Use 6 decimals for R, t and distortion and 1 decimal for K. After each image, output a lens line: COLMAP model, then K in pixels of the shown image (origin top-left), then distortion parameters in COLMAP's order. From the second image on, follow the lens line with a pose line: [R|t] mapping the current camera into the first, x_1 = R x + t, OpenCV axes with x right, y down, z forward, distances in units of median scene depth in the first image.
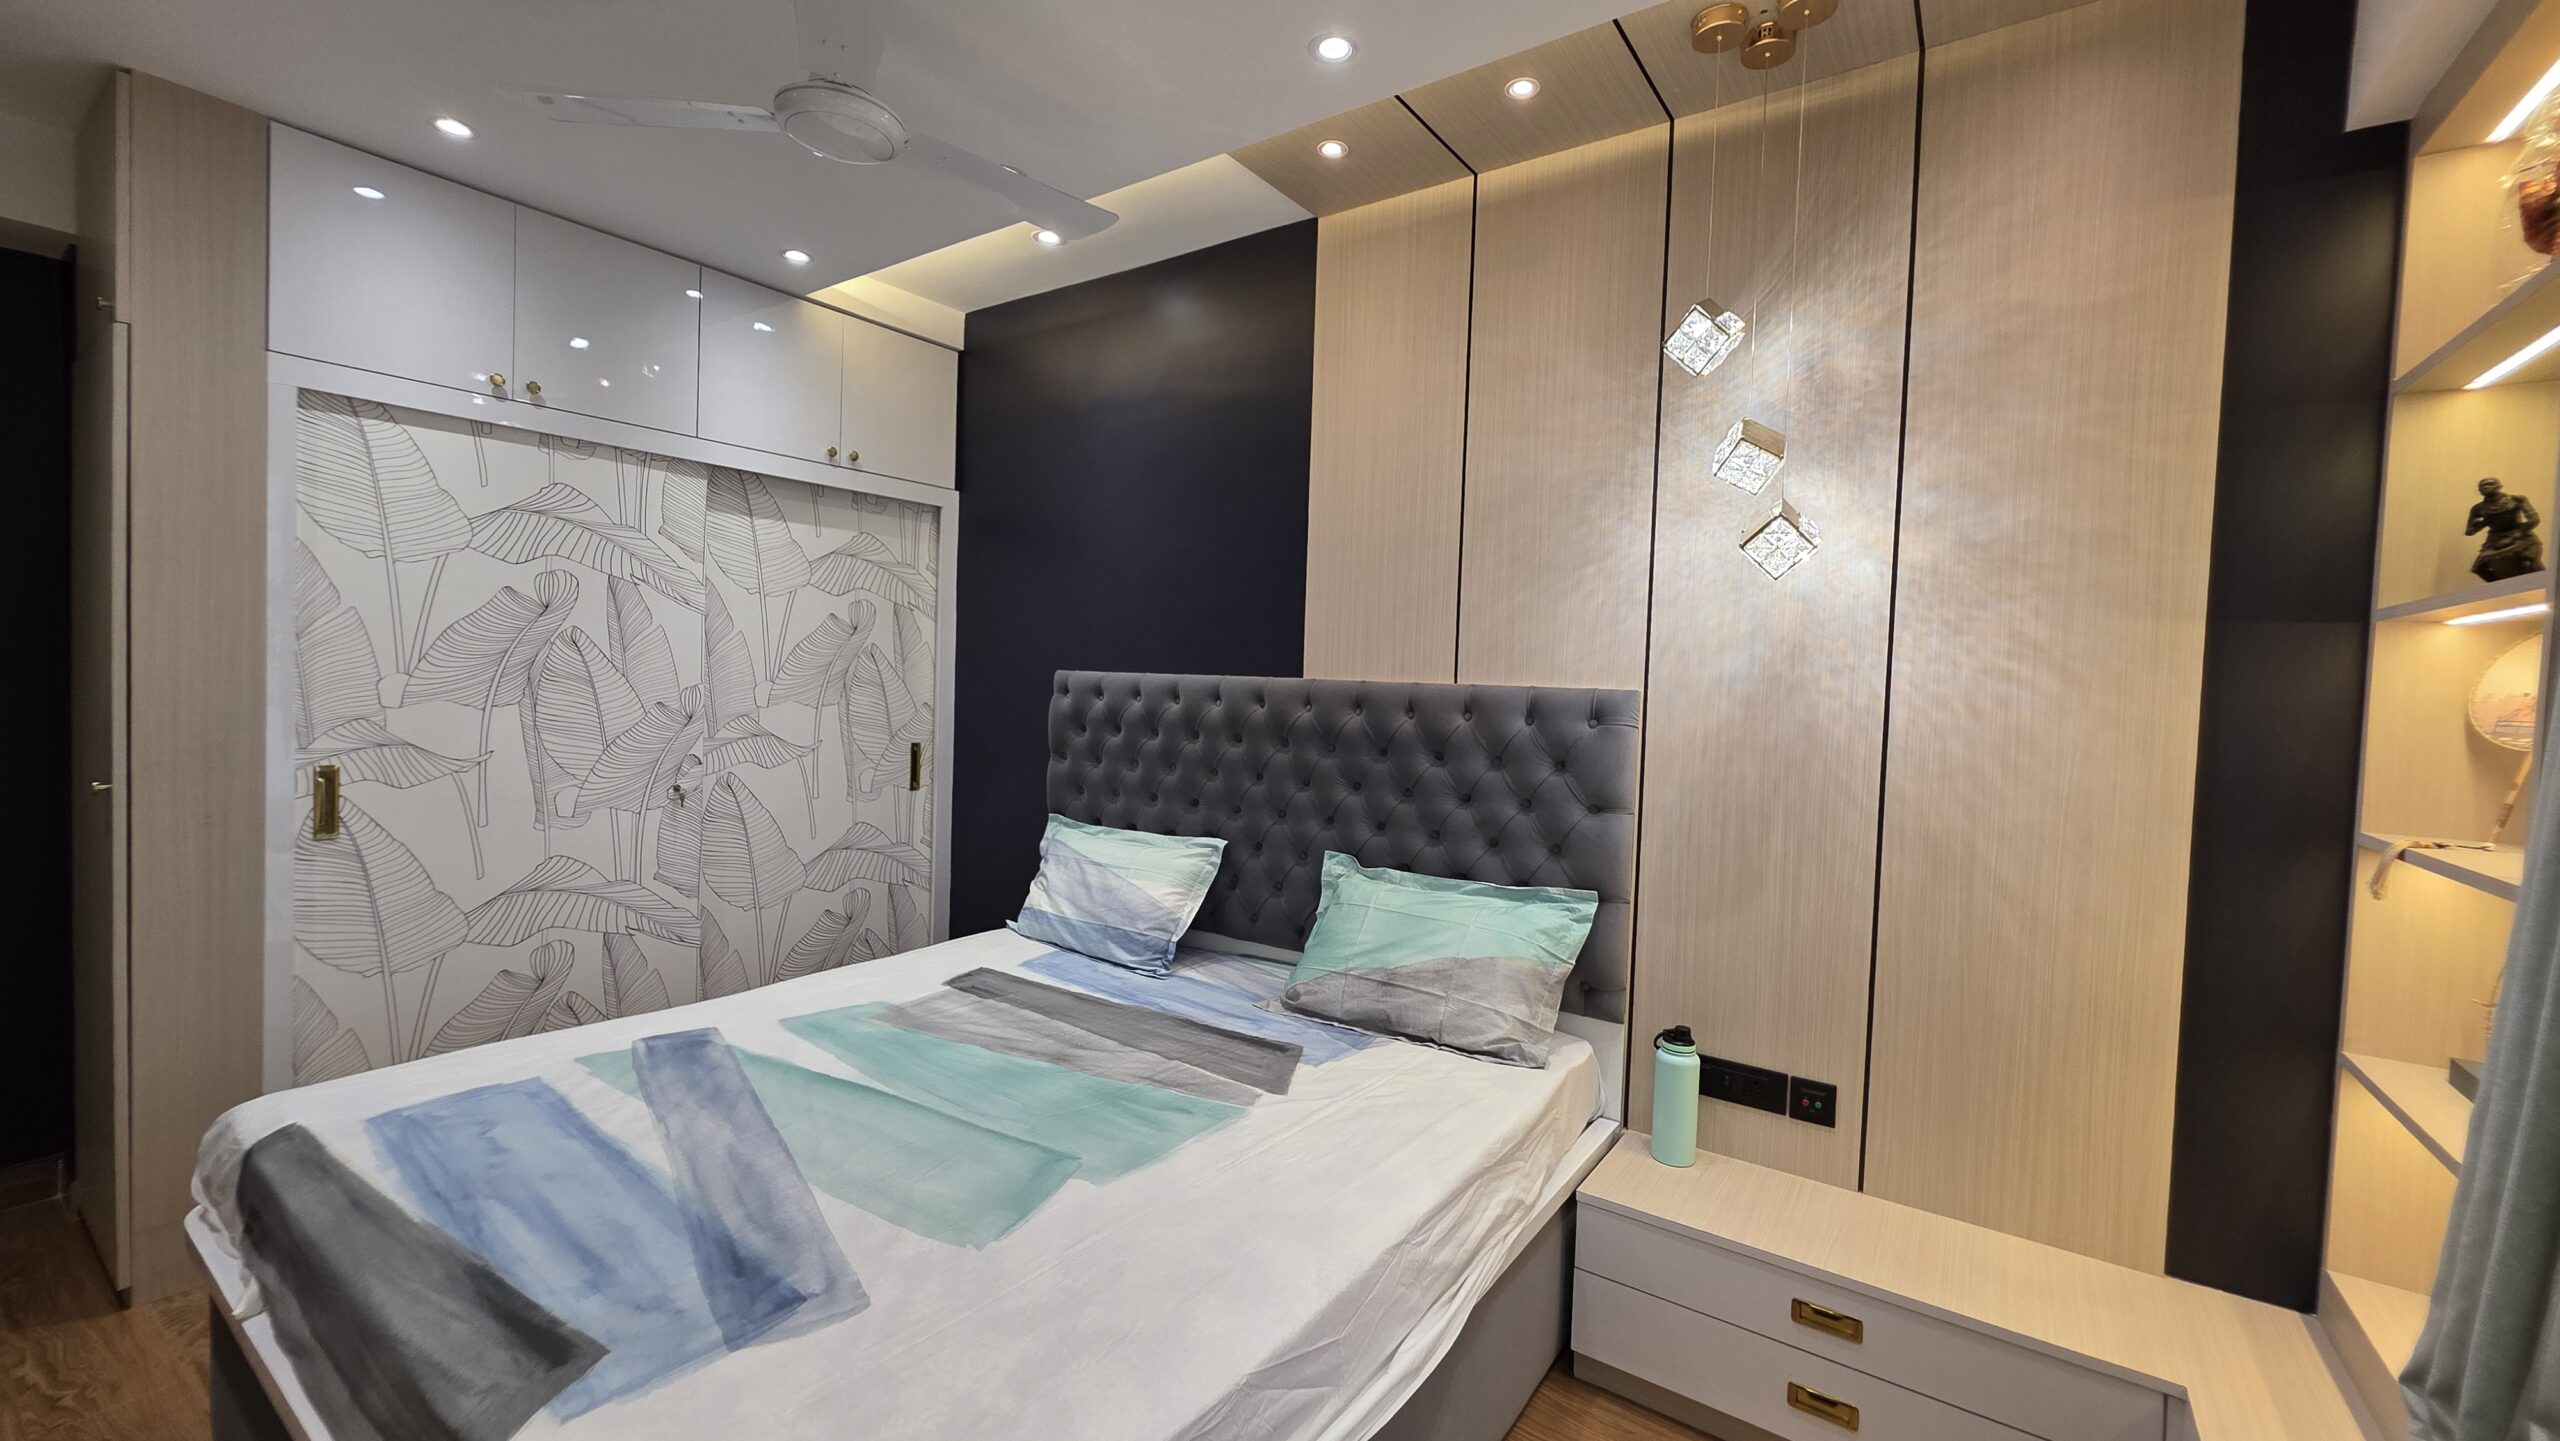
lens RADIAL K [[1015.7, 0, 1277.0], [0, 1015.7, 710.9], [0, 0, 1]] dist [-0.002526, 0.000085]
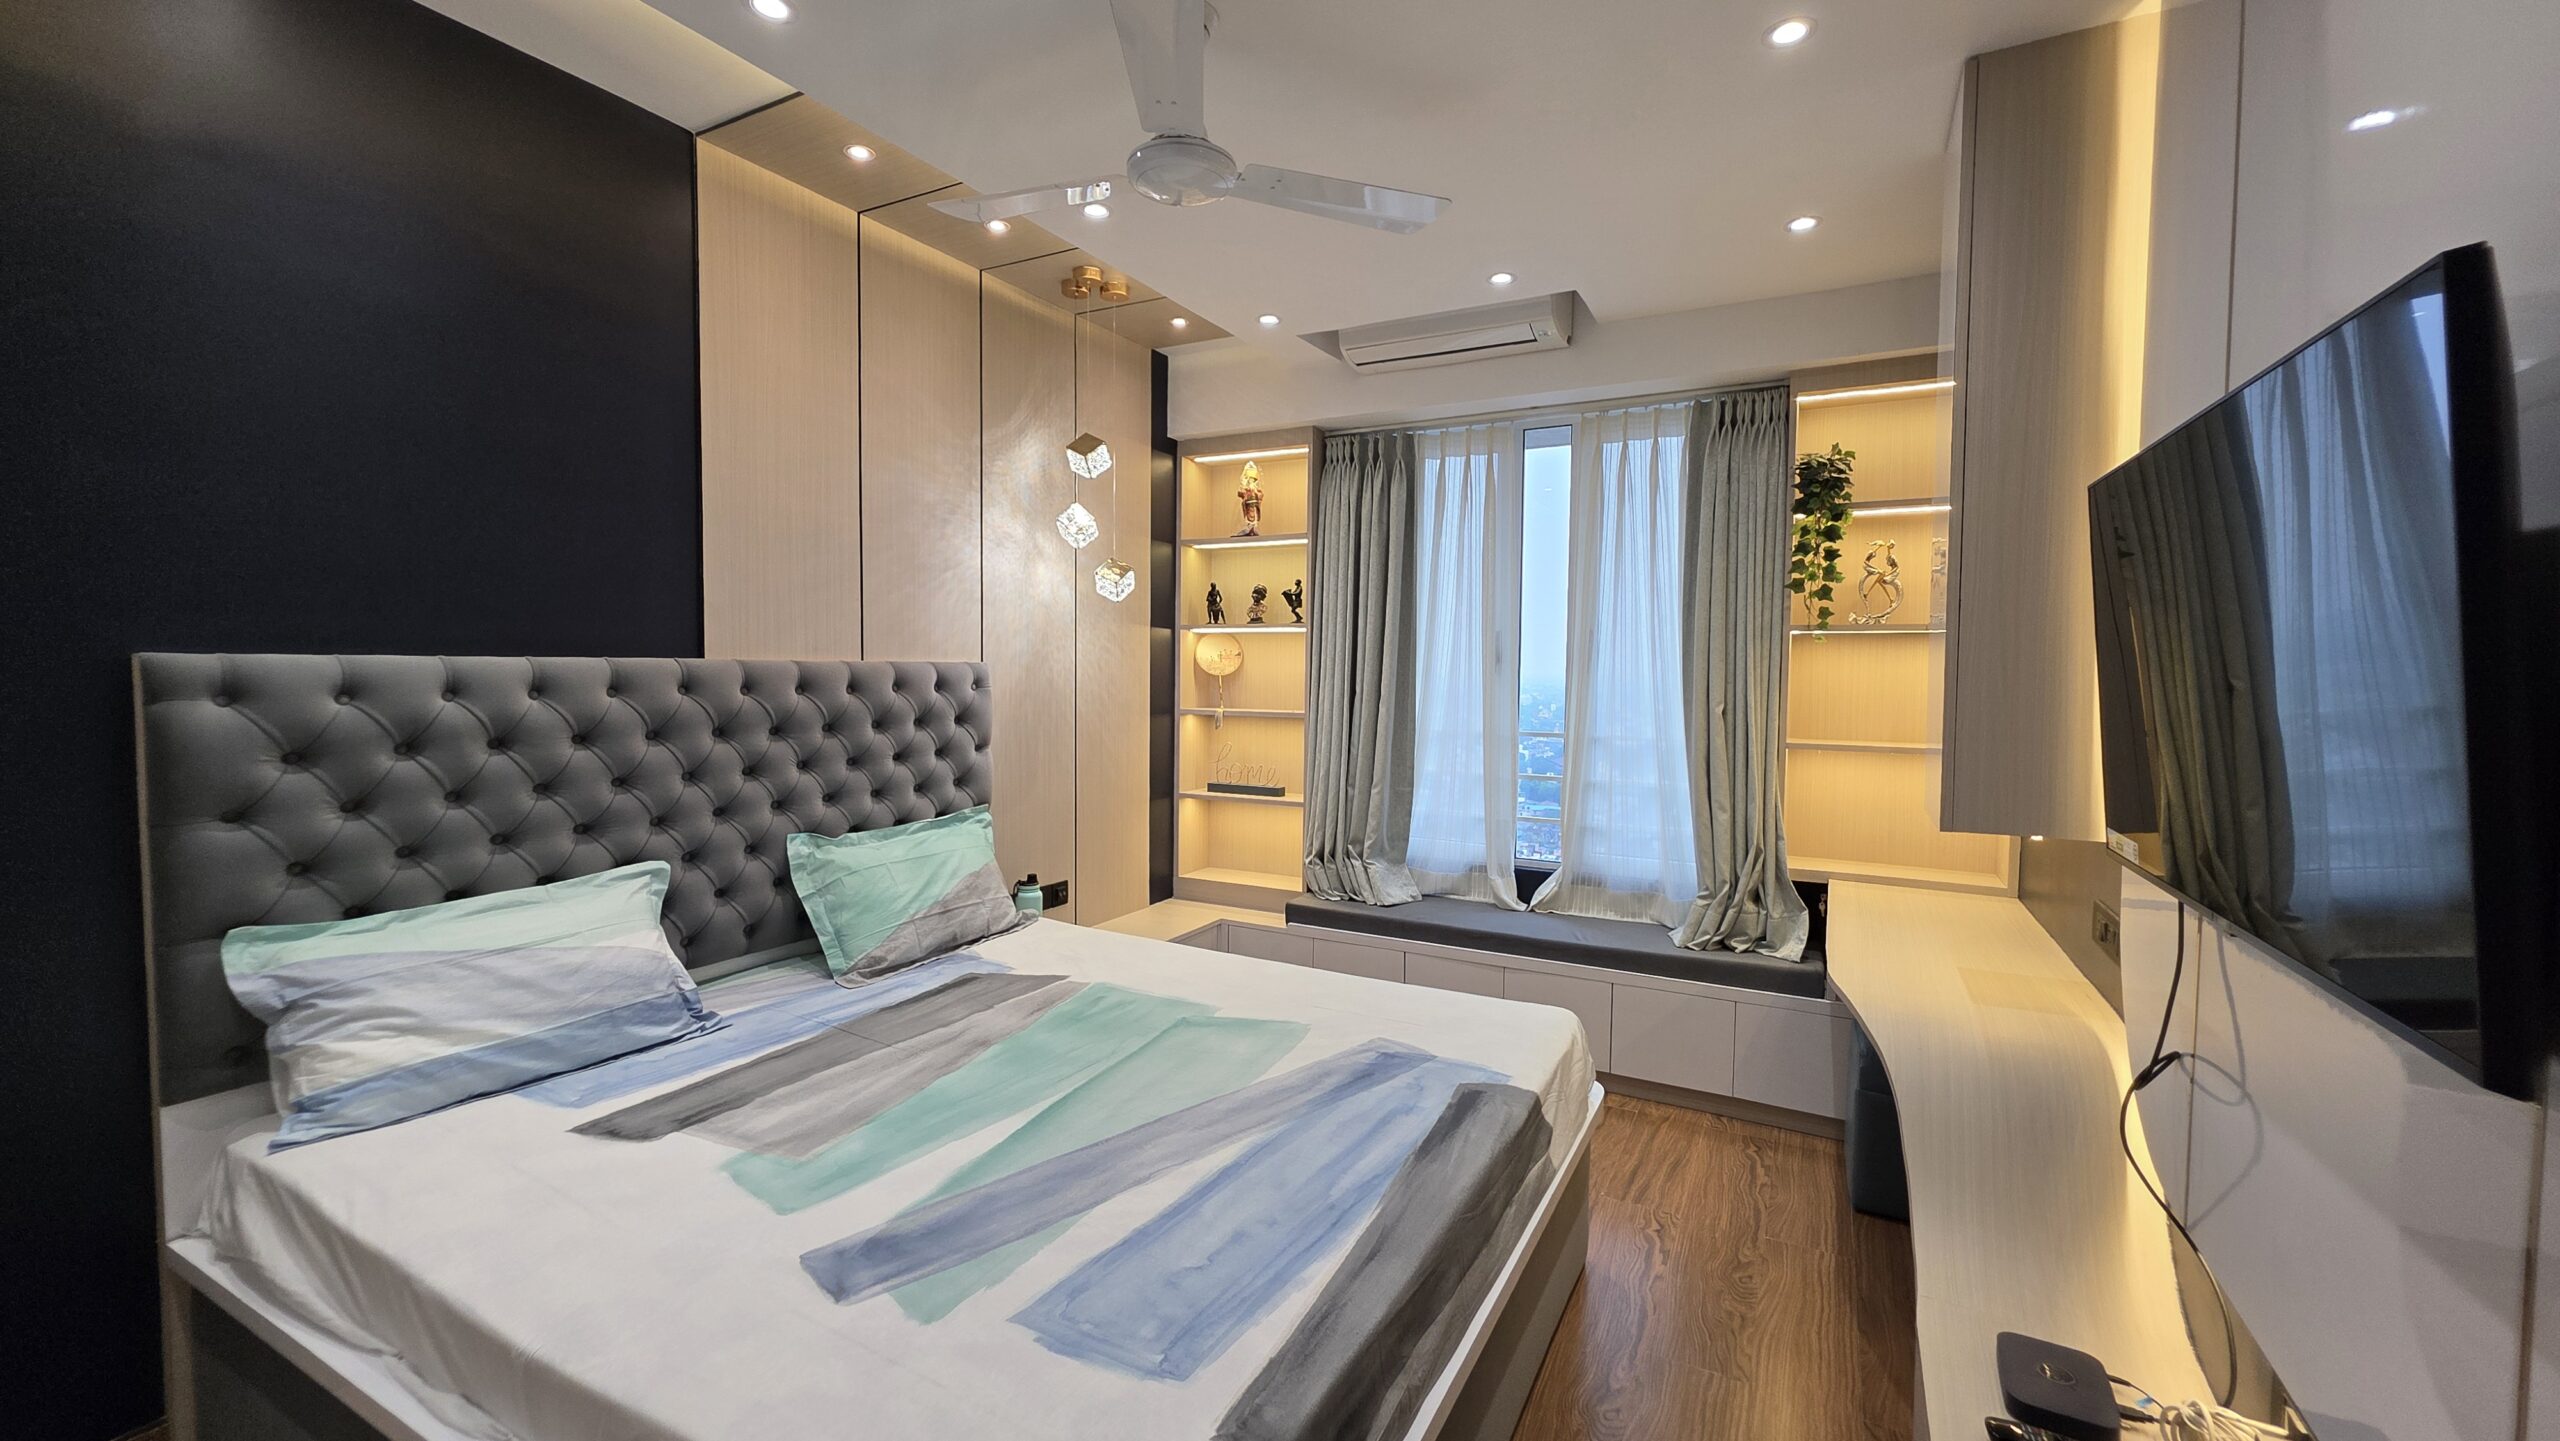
lens RADIAL K [[1015.7, 0, 1279.1], [0, 1015.7, 710.7], [0, 0, 1]] dist [-0.002526, 0.000085]
pose [[-0.112241, -0.079697, 0.990480, -1.180205], [0.019041, 0.996423, 0.082332, -0.066029], [-0.993499, 0.028101, -0.110322, 0.772633]]
